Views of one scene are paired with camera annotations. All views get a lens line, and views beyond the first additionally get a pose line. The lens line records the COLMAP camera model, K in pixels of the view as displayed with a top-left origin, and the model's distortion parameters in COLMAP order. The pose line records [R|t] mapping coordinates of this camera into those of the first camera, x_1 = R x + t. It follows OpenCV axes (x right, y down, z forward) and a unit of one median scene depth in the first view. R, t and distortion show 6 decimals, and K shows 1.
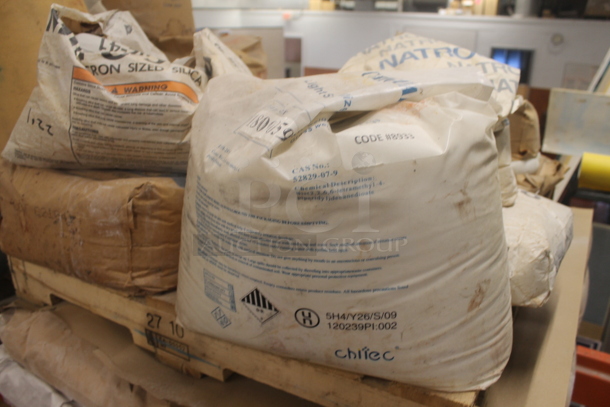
lens RADIAL K [[506.2, 0, 339.1], [0, 506.2, 204.4], [0, 0, 1]] dist [-0.102197, 0.056570]
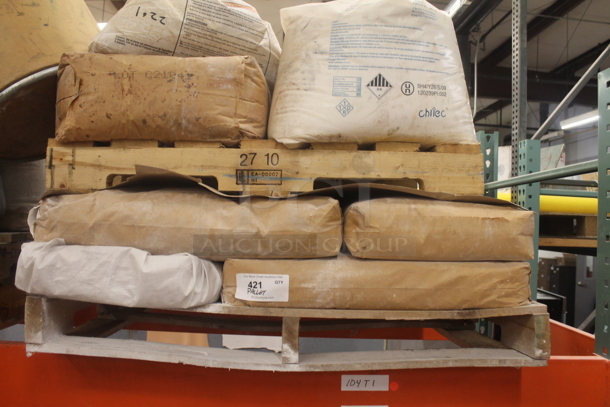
lens RADIAL K [[506.2, 0, 339.1], [0, 506.2, 204.4], [0, 0, 1]] dist [-0.102197, 0.056570]
pose [[0.832089, 0.012052, 0.554511, -0.955954], [0.197645, 0.927690, -0.316745, 0.855251], [-0.518232, 0.373157, 0.769539, -0.096994]]
